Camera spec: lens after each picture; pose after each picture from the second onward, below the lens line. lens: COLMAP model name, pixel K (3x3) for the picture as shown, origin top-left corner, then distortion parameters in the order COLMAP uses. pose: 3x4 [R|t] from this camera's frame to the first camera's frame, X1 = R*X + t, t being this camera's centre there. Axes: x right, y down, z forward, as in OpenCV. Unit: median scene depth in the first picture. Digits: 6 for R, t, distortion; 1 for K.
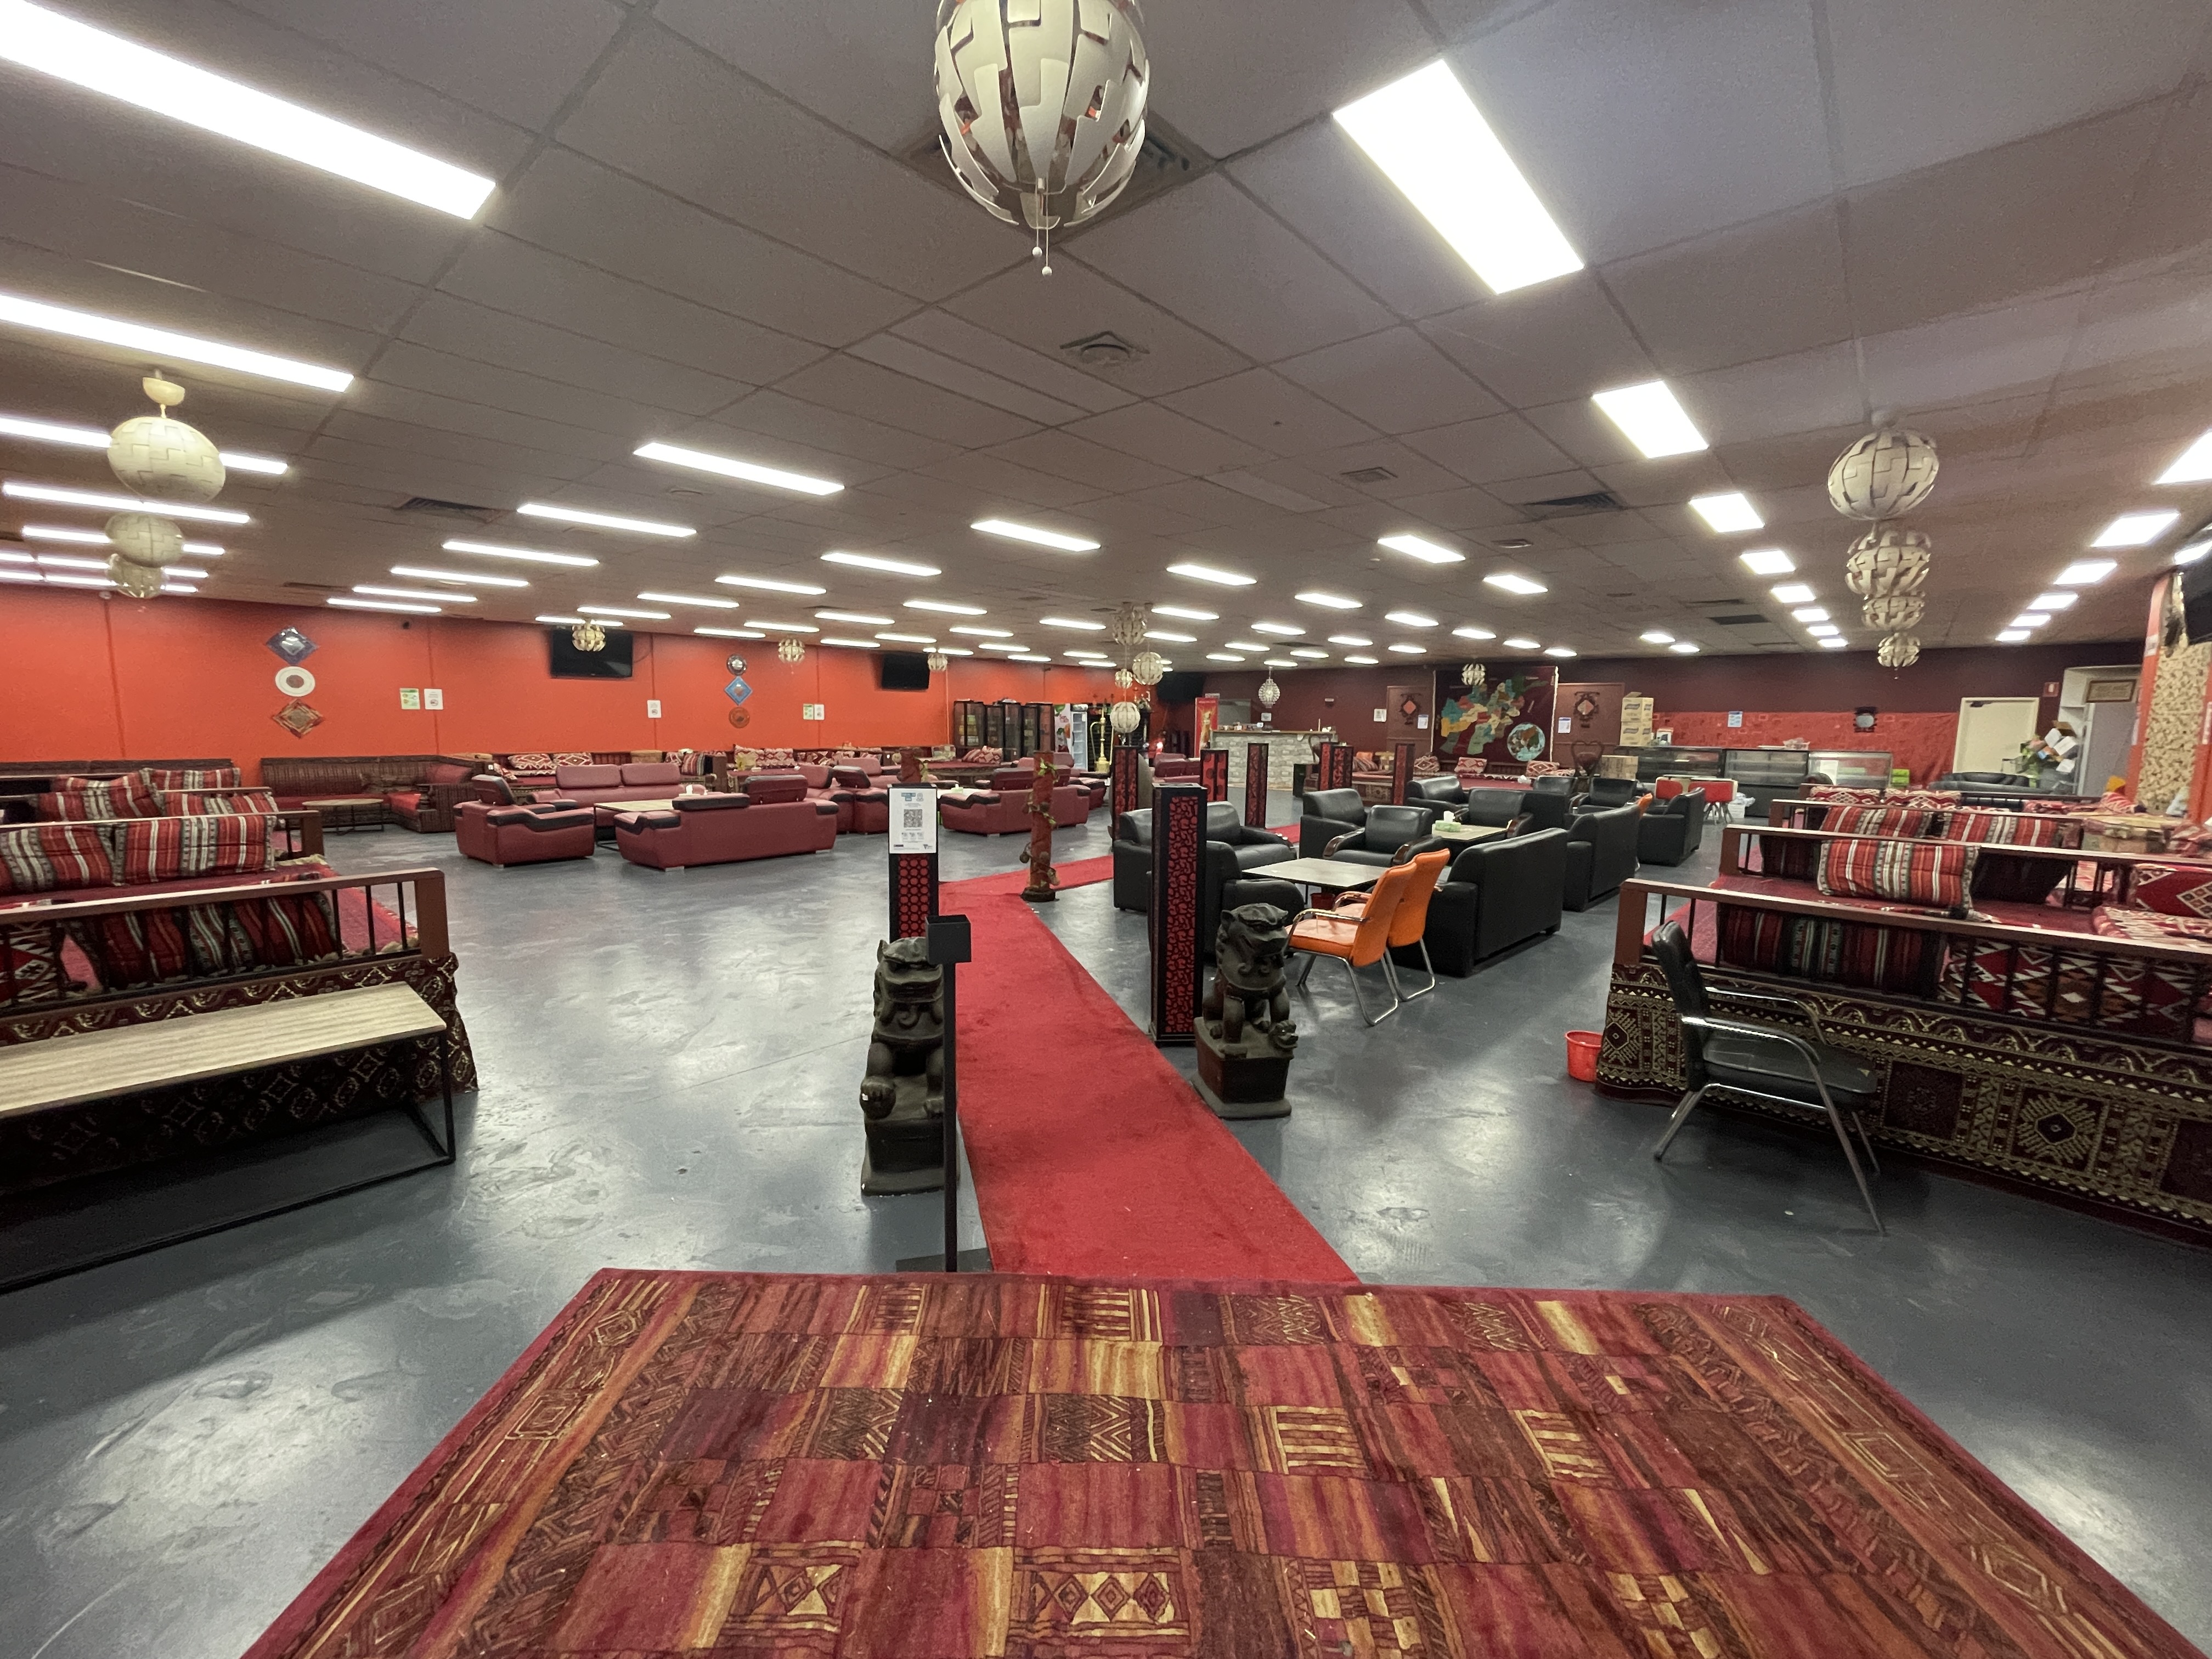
lens RADIAL K [[890.4, 0, 1101.9], [0, 890.4, 820.6], [0, 0, 1]] dist [0.001604, -0.000085]
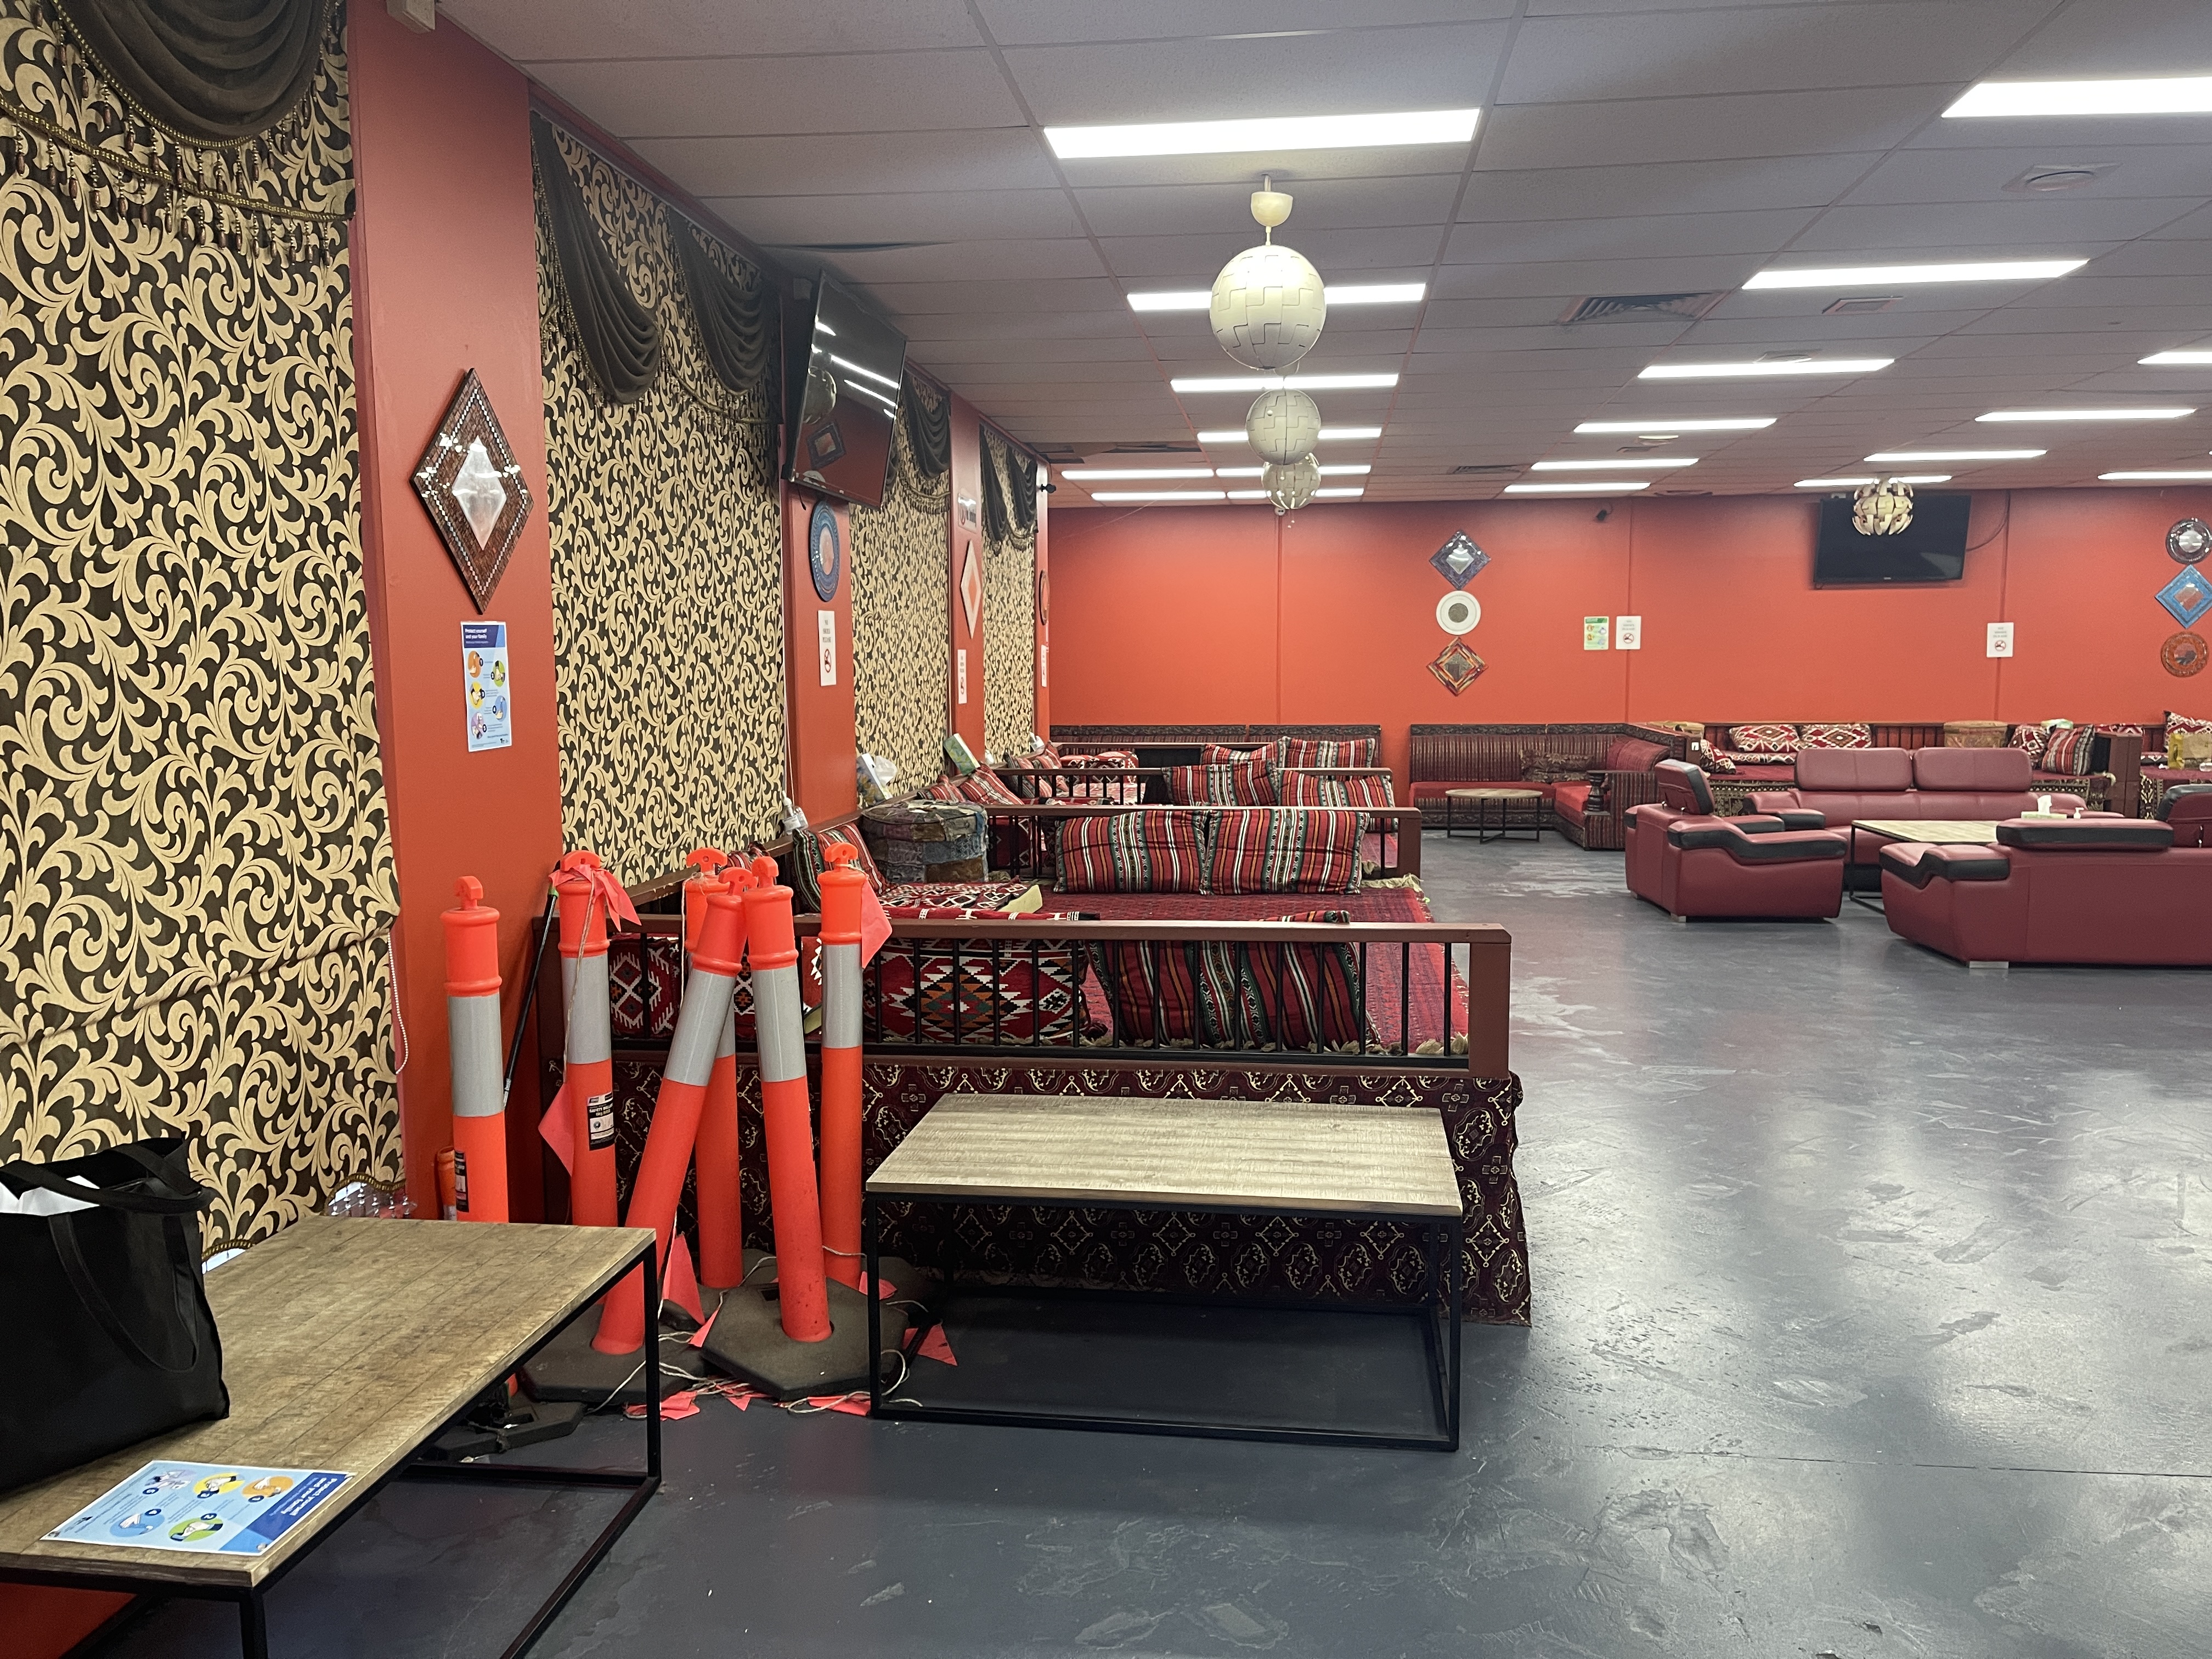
lens RADIAL K [[1653.1, 0, 1111.6], [0, 1653.1, 826.0], [0, 0, 1]] dist [0.046974, -0.044021]
pose [[0.567325, 0.068742, -0.820620, -0.006360], [-0.079940, 0.996401, 0.028201, -0.013107], [0.819605, 0.049601, 0.570778, 0.106167]]
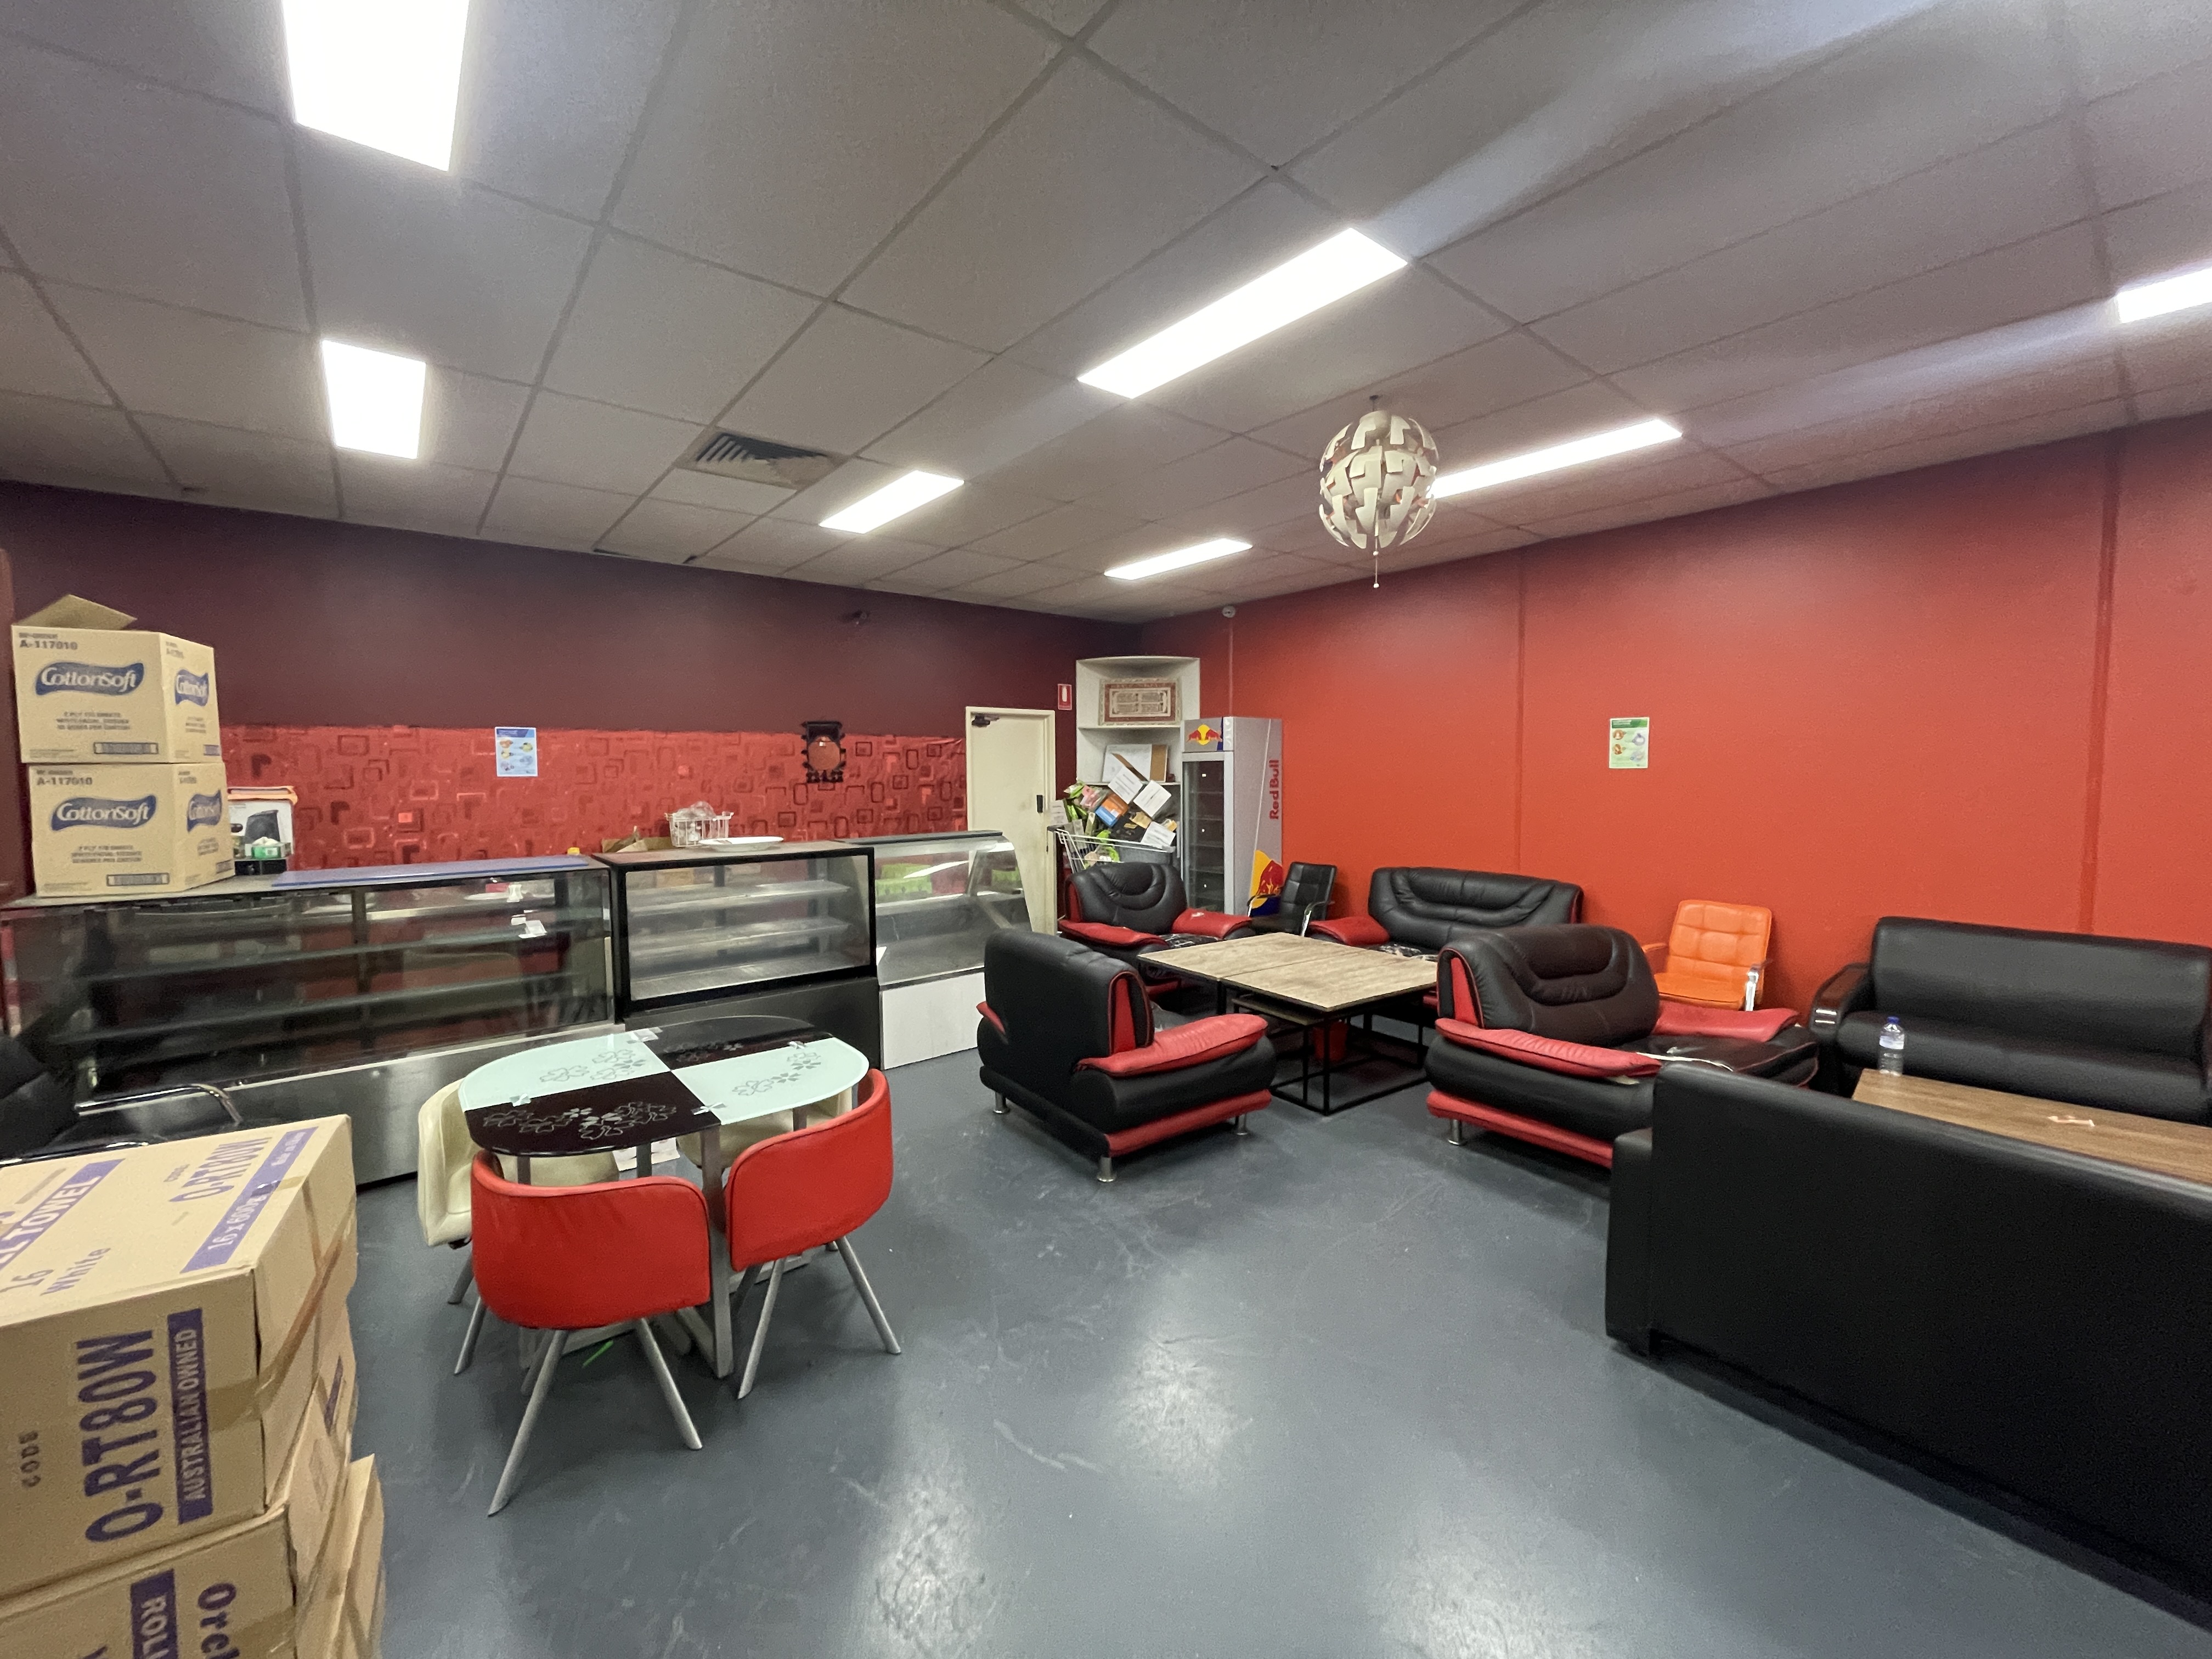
lens RADIAL K [[890.4, 0, 1104.0], [0, 890.4, 816.5], [0, 0, 1]] dist [0.001604, -0.000085]
pose [[0.152399, -0.069073, 0.985902, 0.915001], [0.120397, 0.991423, 0.050849, -0.173485], [-0.980958, 0.110950, 0.159408, 1.582952]]
